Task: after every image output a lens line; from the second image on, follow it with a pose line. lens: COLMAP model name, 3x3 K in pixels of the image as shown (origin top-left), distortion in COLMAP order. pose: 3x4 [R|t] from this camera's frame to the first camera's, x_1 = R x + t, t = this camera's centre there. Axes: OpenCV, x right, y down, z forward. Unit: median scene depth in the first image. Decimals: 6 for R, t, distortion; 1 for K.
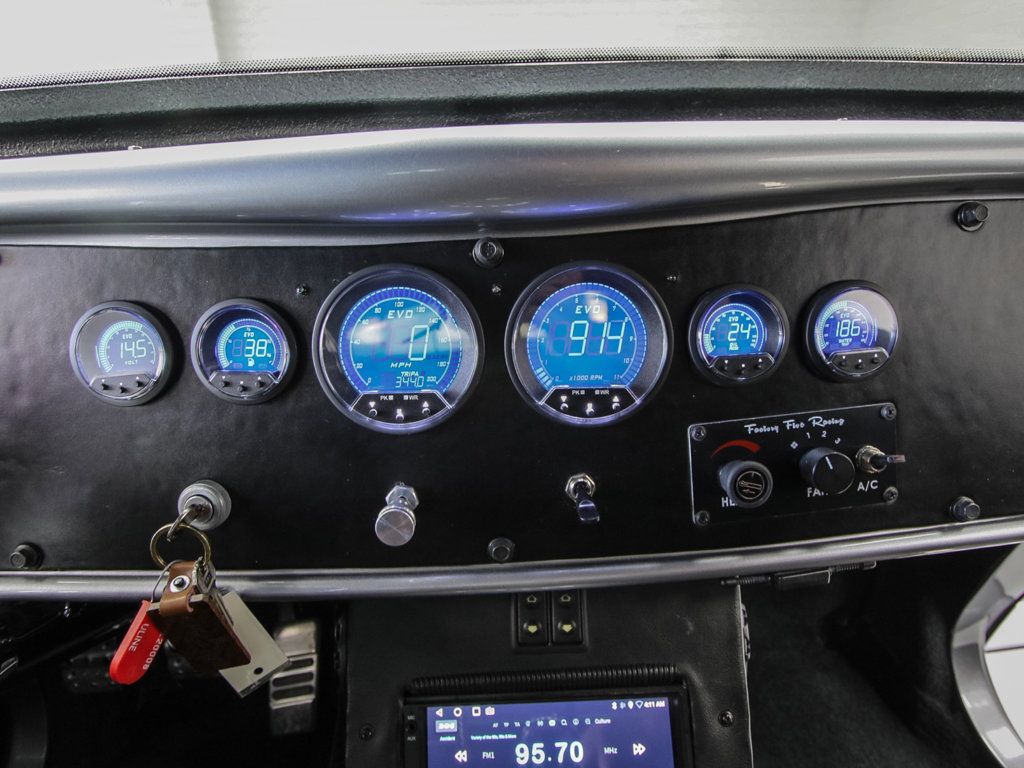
lens RADIAL K [[538.4, 0, 516.4], [0, 538.4, 387.8], [0, 0, 1]] dist [-0.018860, 0.002541]
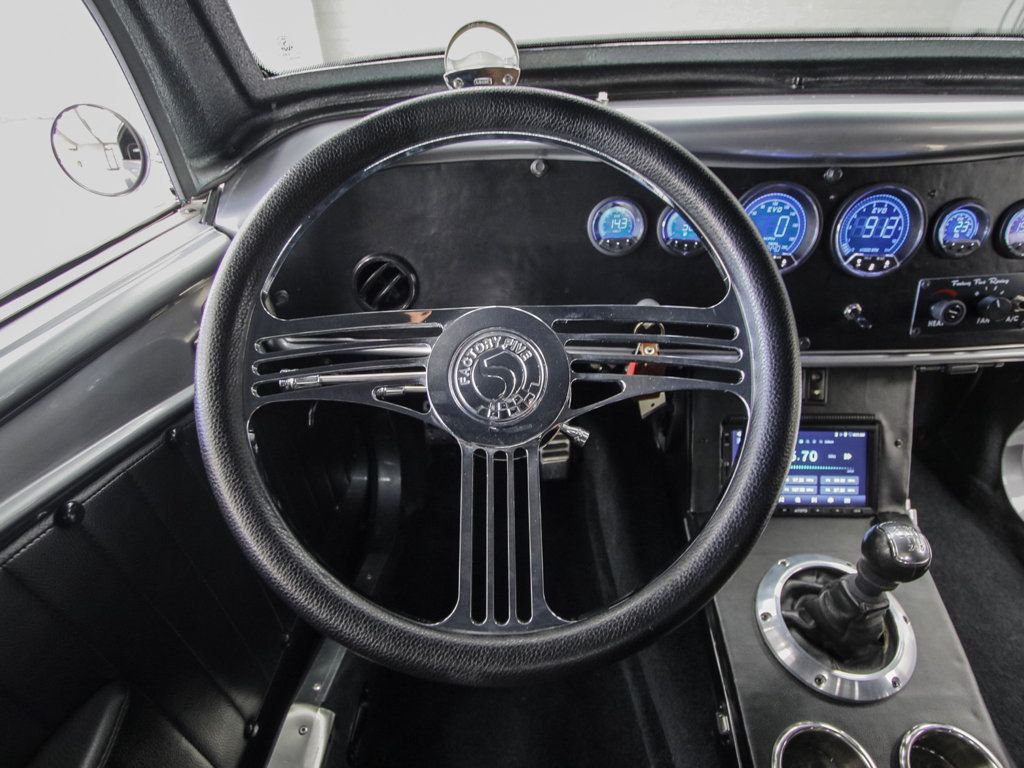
lens RADIAL K [[538.4, 0, 516.4], [0, 538.4, 387.8], [0, 0, 1]] dist [-0.018860, 0.002541]
pose [[0.998187, 0.046018, -0.038792, -0.863410], [-0.035195, 0.969130, 0.244024, 0.030523], [0.048824, -0.242216, 0.968993, -0.806177]]
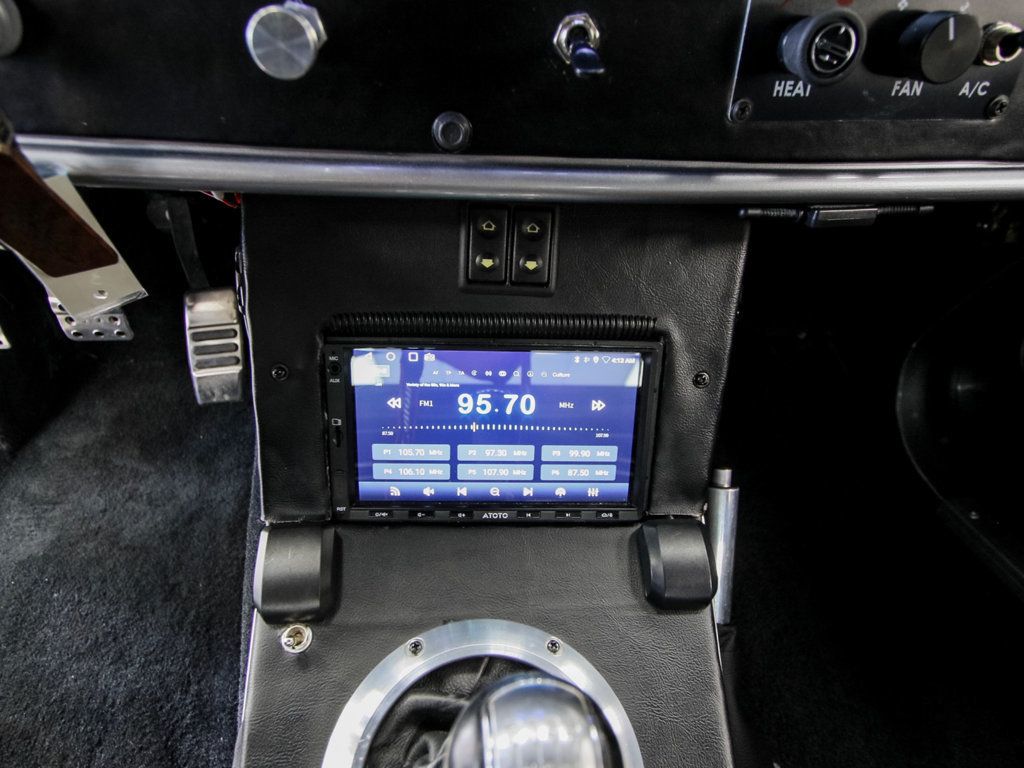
lens RADIAL K [[550.7, 0, 507.3], [0, 550.7, 367.6], [0, 0, 1]] dist [-0.020844, 0.000626]
pose [[0.995036, 0.055220, 0.082789, 0.001324], [-0.085008, 0.904171, 0.418628, 0.253220], [-0.051739, -0.423588, 0.904376, 0.212141]]
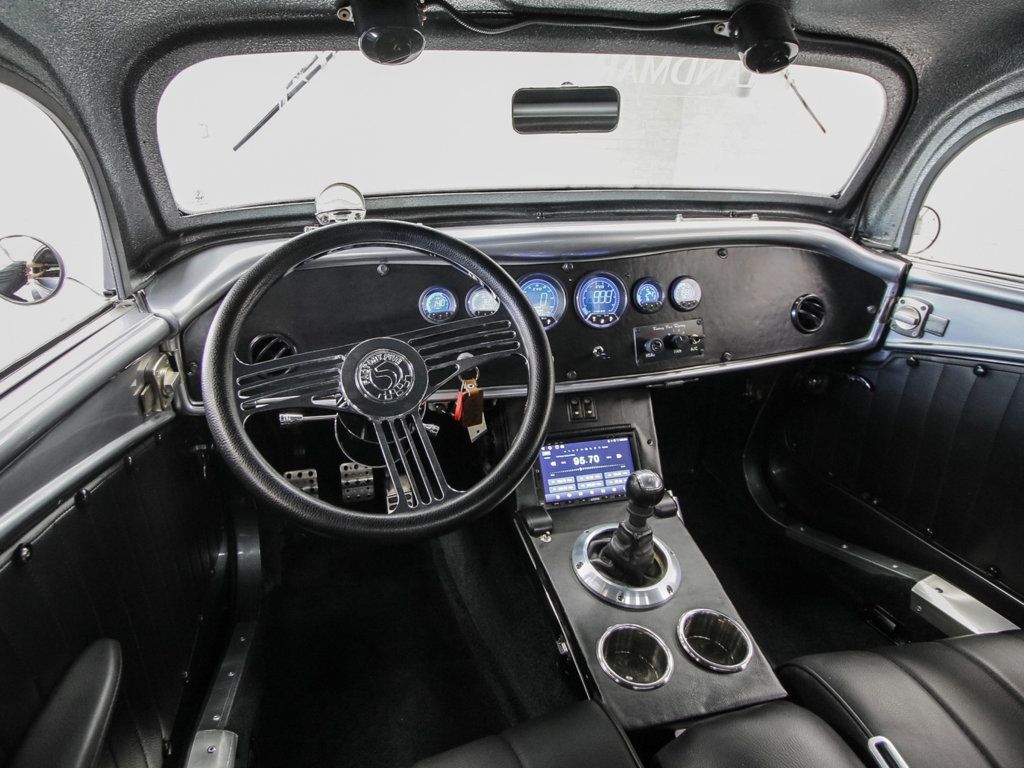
lens RADIAL K [[608.7, 0, 450.9], [0, 608.7, 380.5], [0, 0, 1]] dist [-0.019809, 0.000894]
pose [[0.984316, -0.035850, 0.172735, -1.071476], [0.039306, 0.999089, -0.016627, 0.327824], [-0.171982, 0.023156, 0.984828, -1.773012]]
